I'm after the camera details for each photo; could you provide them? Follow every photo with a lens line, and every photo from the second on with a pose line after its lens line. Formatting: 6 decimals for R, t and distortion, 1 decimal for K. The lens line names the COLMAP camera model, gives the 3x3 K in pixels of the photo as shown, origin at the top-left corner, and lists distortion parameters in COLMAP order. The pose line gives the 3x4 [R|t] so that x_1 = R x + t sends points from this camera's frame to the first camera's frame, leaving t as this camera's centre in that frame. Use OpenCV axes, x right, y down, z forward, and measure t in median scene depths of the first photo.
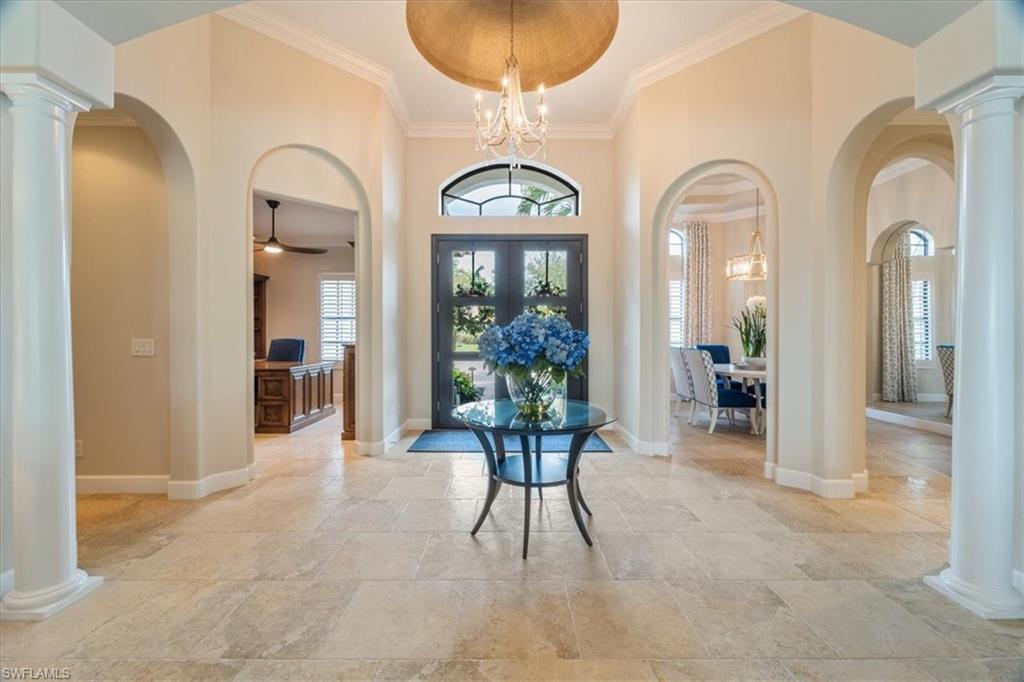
lens RADIAL K [[417.7, 0, 505.0], [0, 417.7, 334.2], [0, 0, 1]] dist [0.001897, 0.000175]
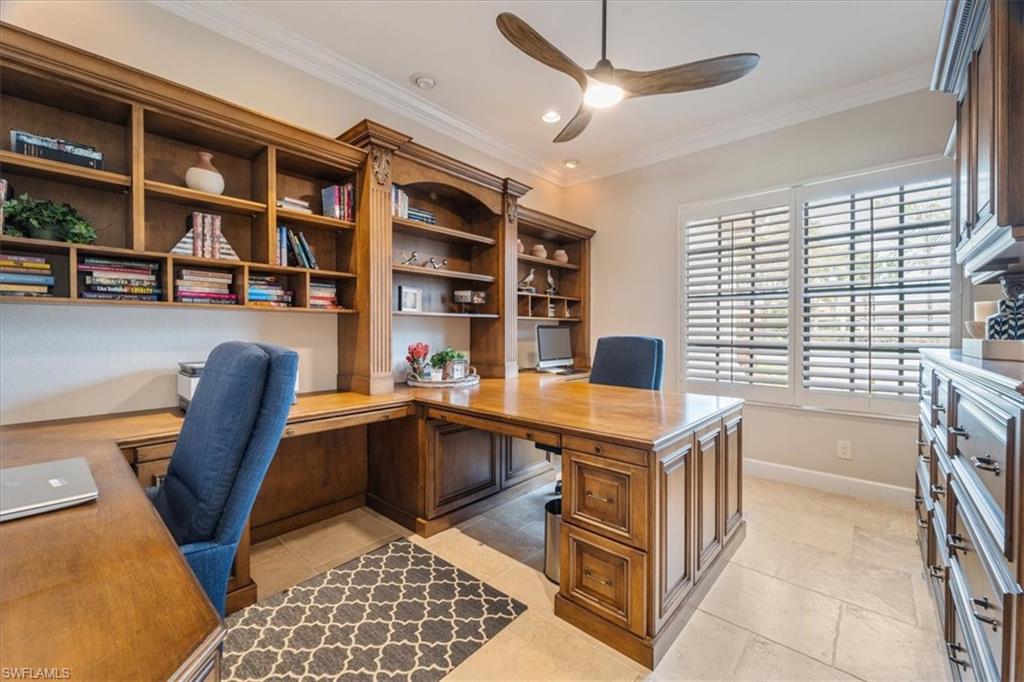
lens RADIAL K [[417.7, 0, 505.0], [0, 417.7, 334.2], [0, 0, 1]] dist [0.001897, 0.000175]
pose [[0.743777, 0.003414, -0.668419, -0.398168], [-0.003499, 0.999993, 0.001214, 0.007651], [0.668419, 0.001435, 0.743784, 0.715950]]
